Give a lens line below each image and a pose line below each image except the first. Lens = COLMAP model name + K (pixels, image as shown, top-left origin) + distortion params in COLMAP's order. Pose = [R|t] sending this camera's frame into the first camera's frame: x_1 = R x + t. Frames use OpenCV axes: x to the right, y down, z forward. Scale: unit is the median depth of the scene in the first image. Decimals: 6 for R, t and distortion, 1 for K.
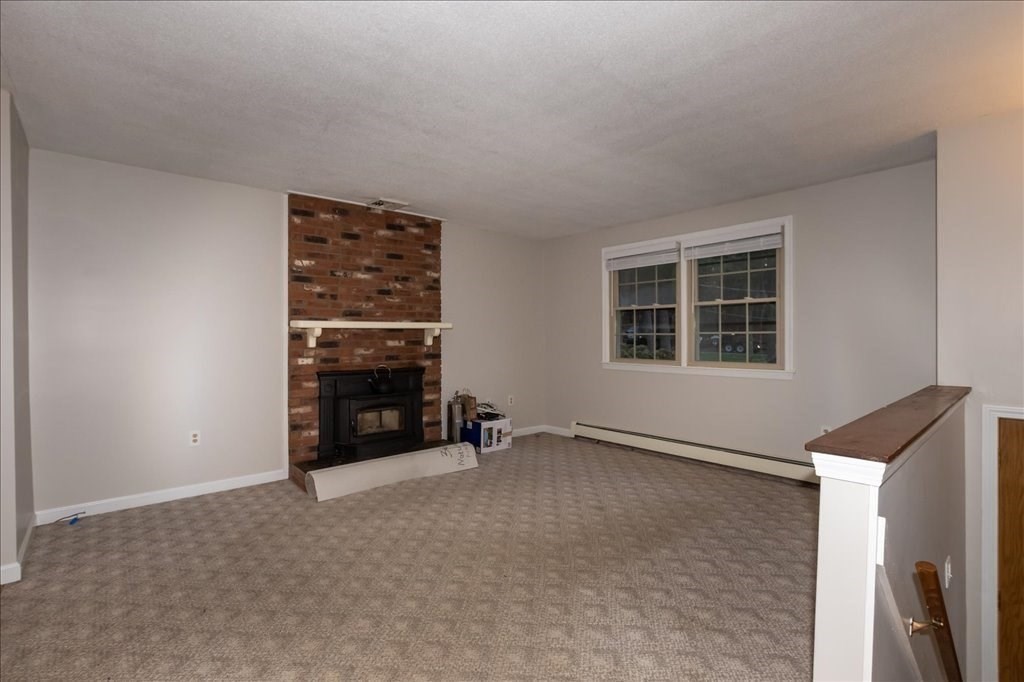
lens RADIAL K [[477.3, 0, 512.8], [0, 477.3, 338.3], [0, 0, 1]] dist [-0.006080, 0.000155]
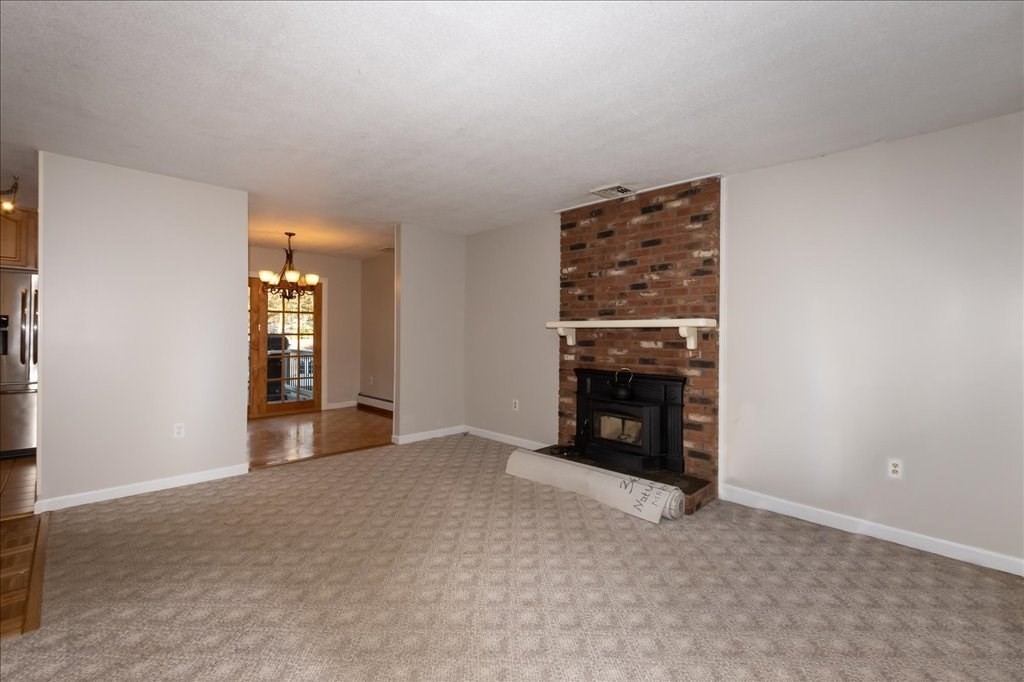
lens RADIAL K [[455.2, 0, 509.2], [0, 455.2, 328.8], [0, 0, 1]] dist [-0.000460, 0.000447]
pose [[0.065165, -0.003548, -0.997868, 0.571936], [-0.012672, 0.999910, -0.004382, -0.011619], [0.997794, 0.012930, 0.065114, 0.722683]]
